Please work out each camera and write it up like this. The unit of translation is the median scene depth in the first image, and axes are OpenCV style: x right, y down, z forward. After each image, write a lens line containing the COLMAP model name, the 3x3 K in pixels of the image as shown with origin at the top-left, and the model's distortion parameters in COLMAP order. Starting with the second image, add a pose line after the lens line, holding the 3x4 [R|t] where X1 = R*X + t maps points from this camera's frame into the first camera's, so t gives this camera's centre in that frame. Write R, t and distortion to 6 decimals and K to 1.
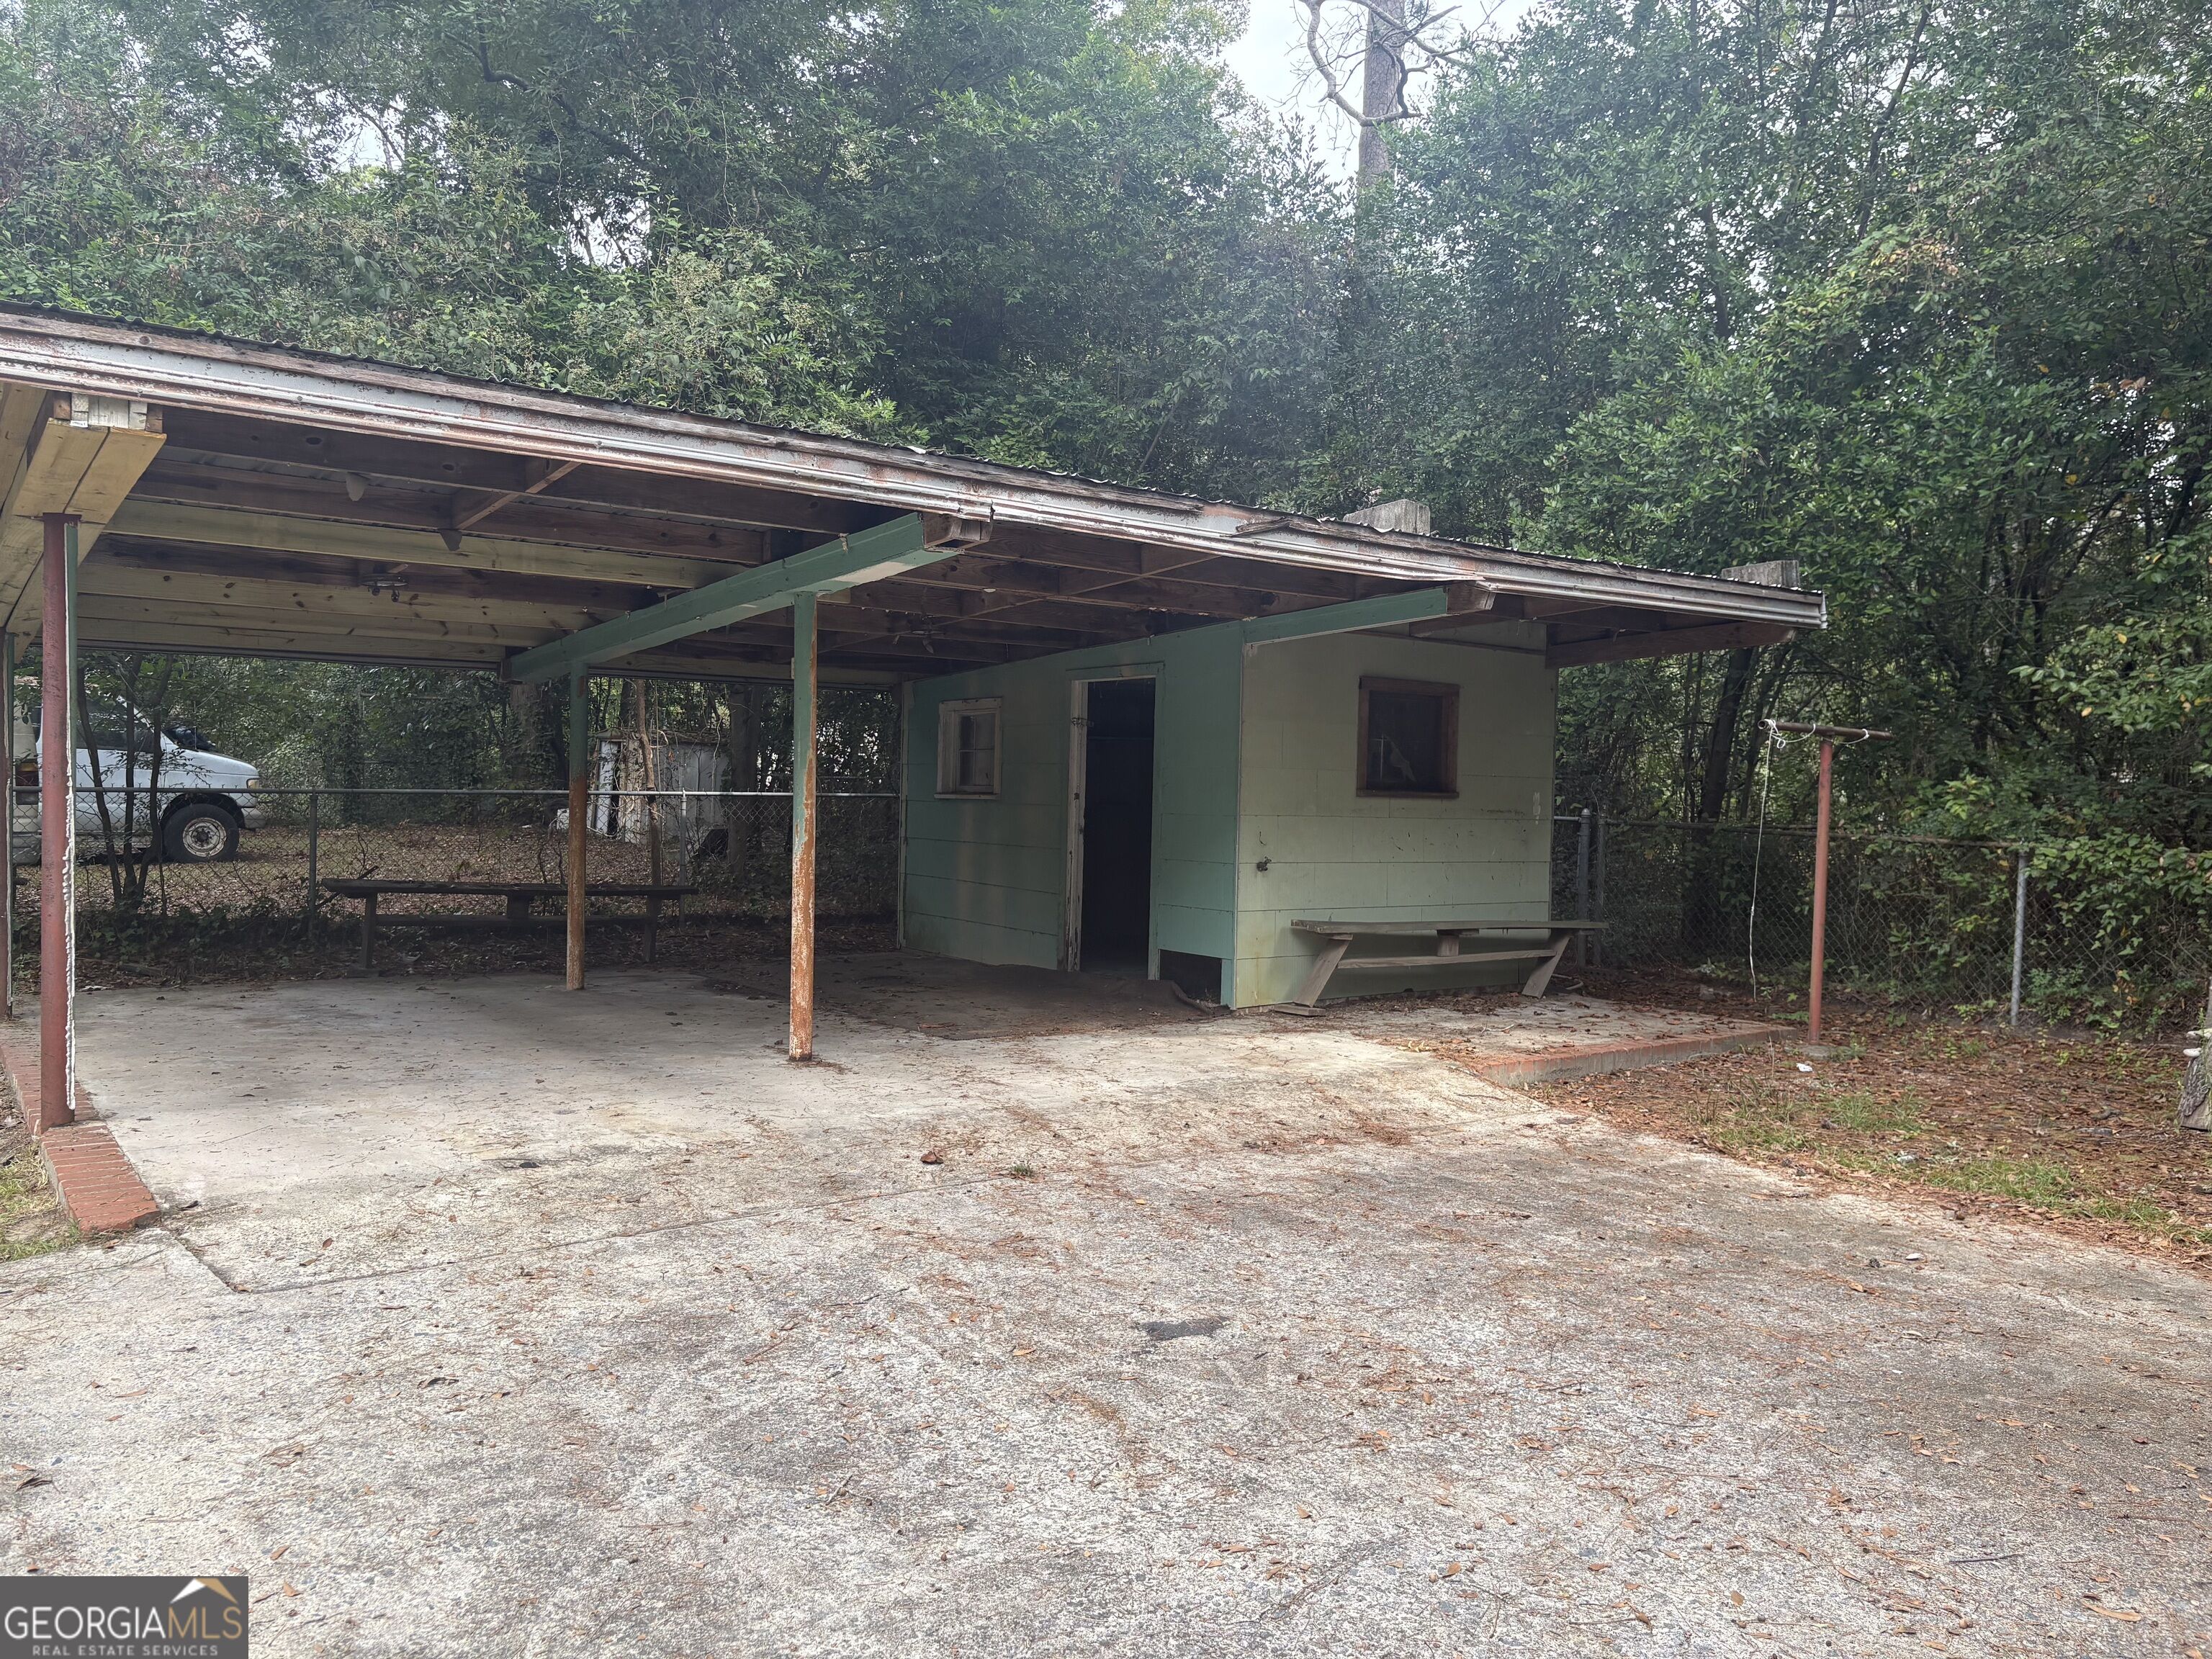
lens RADIAL K [[1679.3, 0, 1110.6], [0, 1679.3, 829.6], [0, 0, 1]] dist [0.034189, -0.023597]
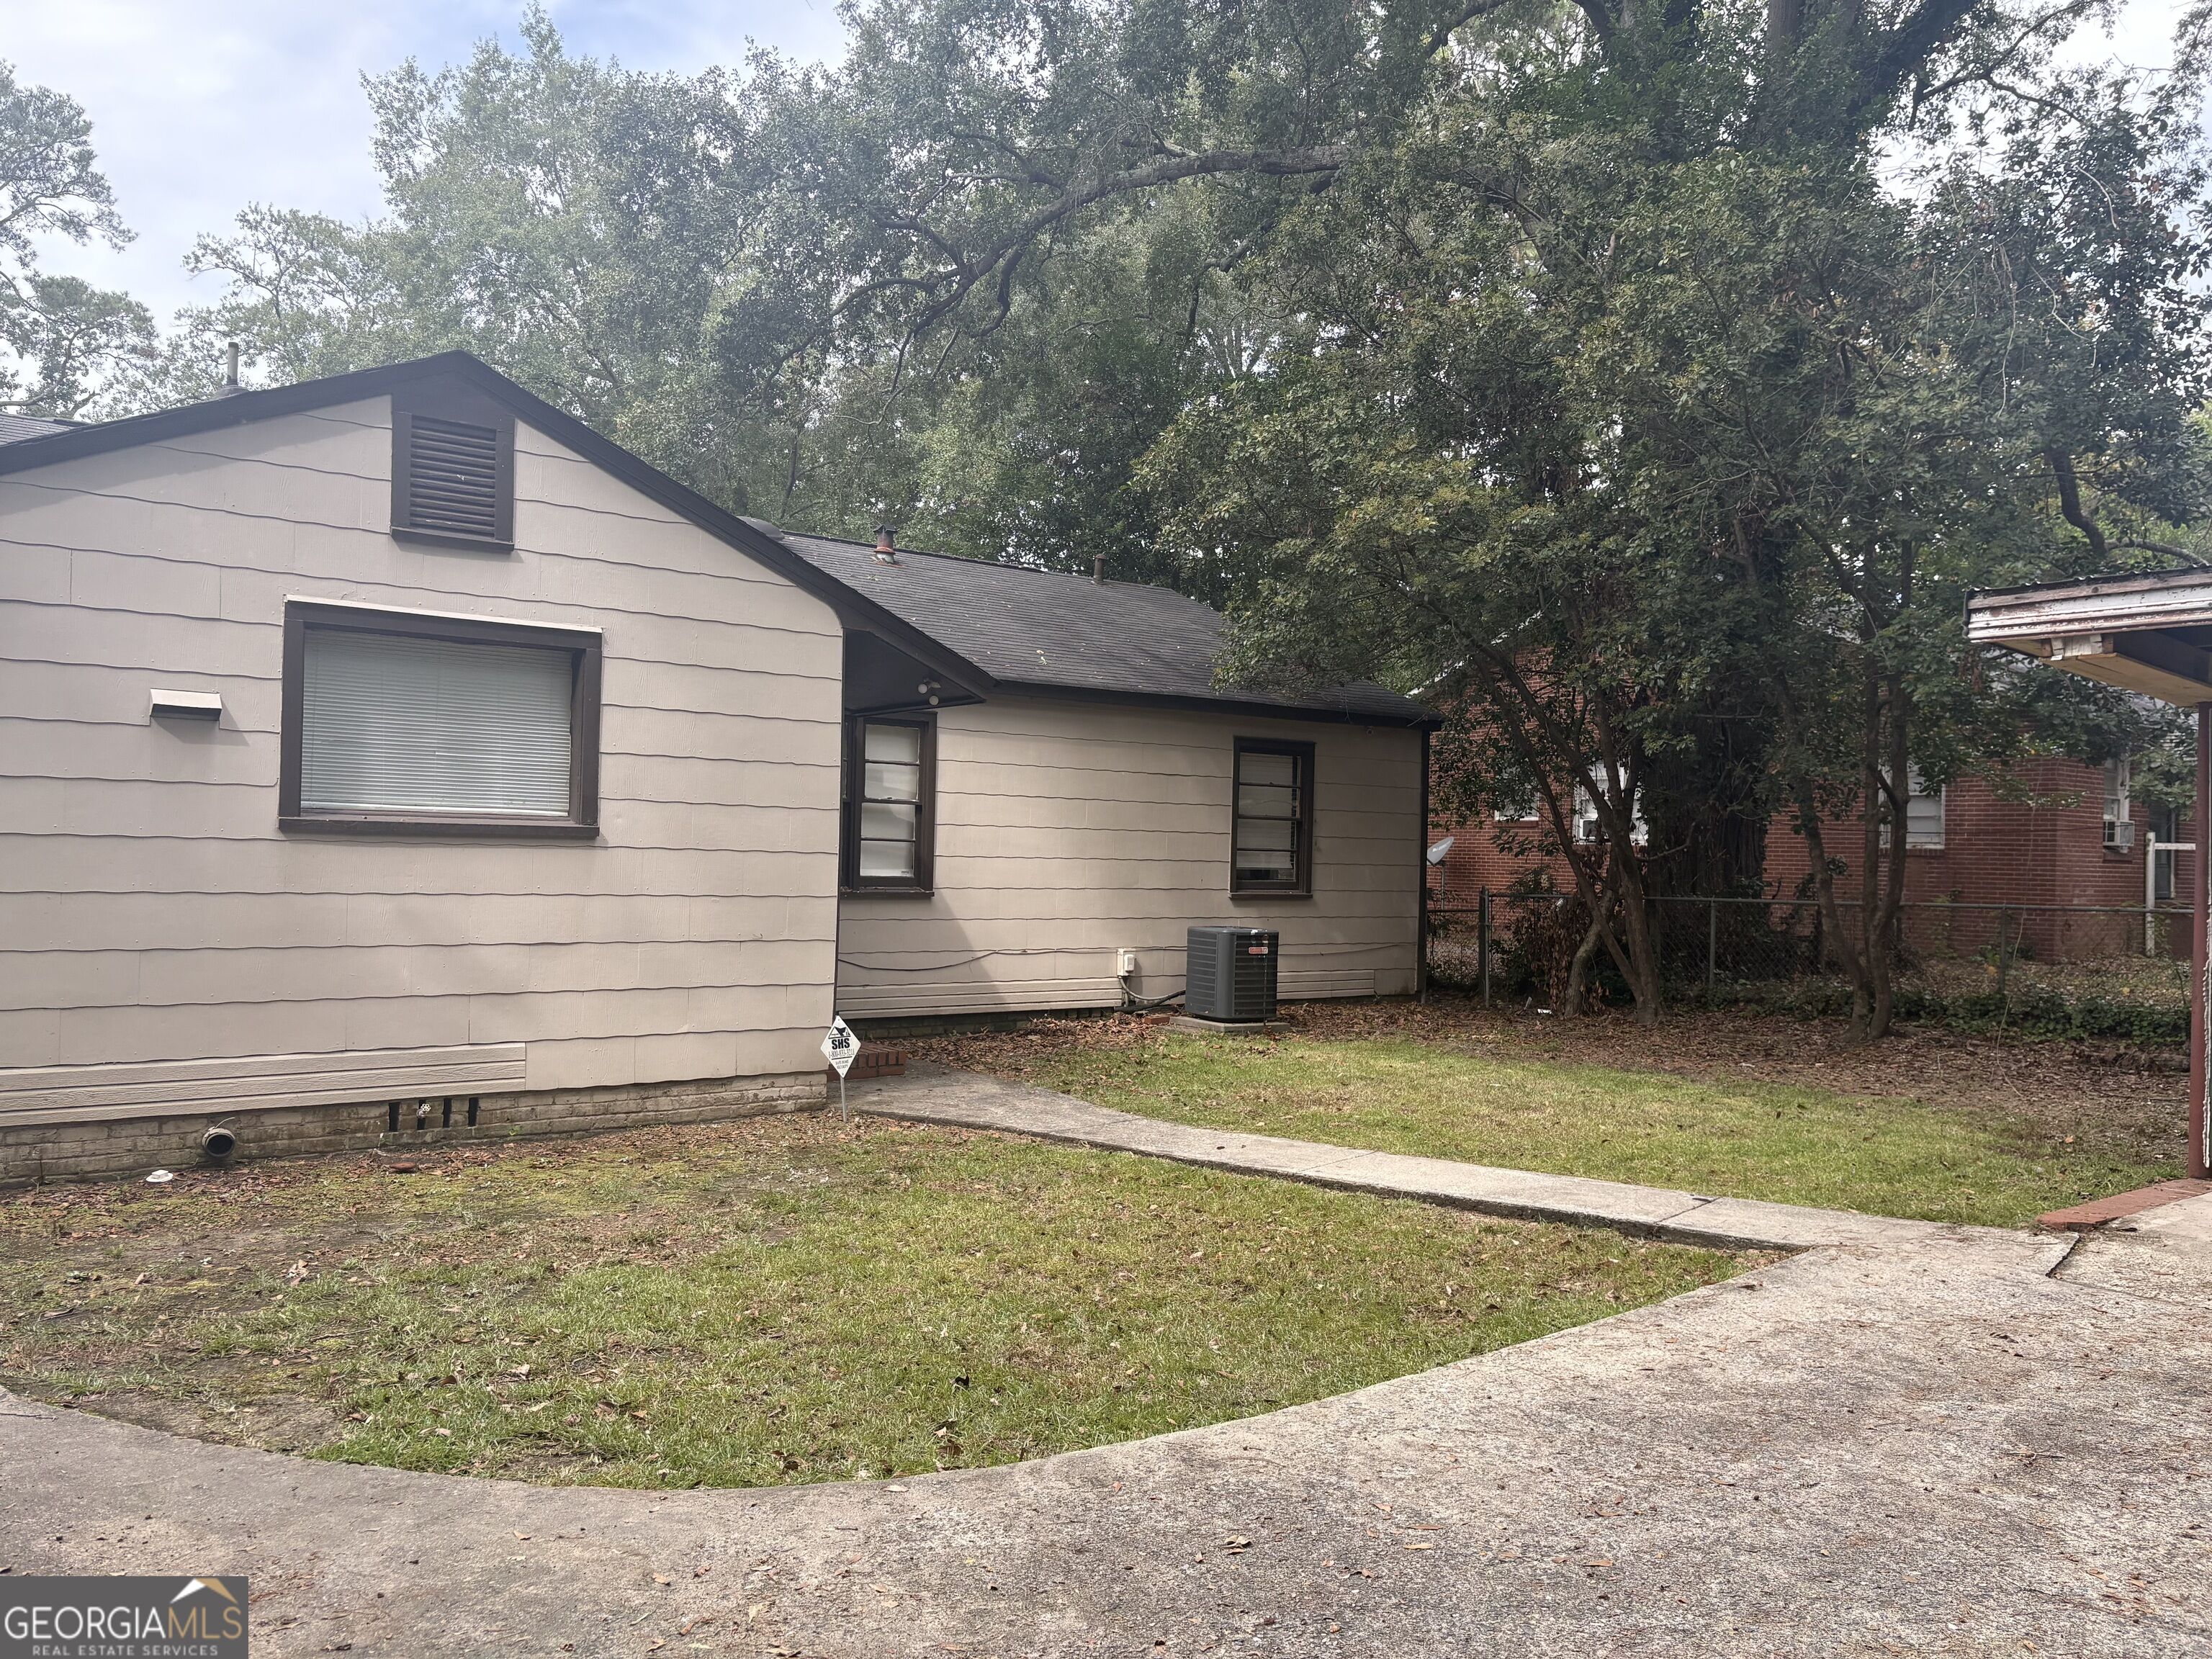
lens RADIAL K [[1679.3, 0, 1109.8], [0, 1679.3, 832.7], [0, 0, 1]] dist [0.034189, -0.023597]
pose [[0.024326, -0.035793, -0.999063, 1.045602], [-0.043705, 0.998365, -0.036832, -0.004657], [0.998748, 0.044560, 0.022722, 0.225739]]
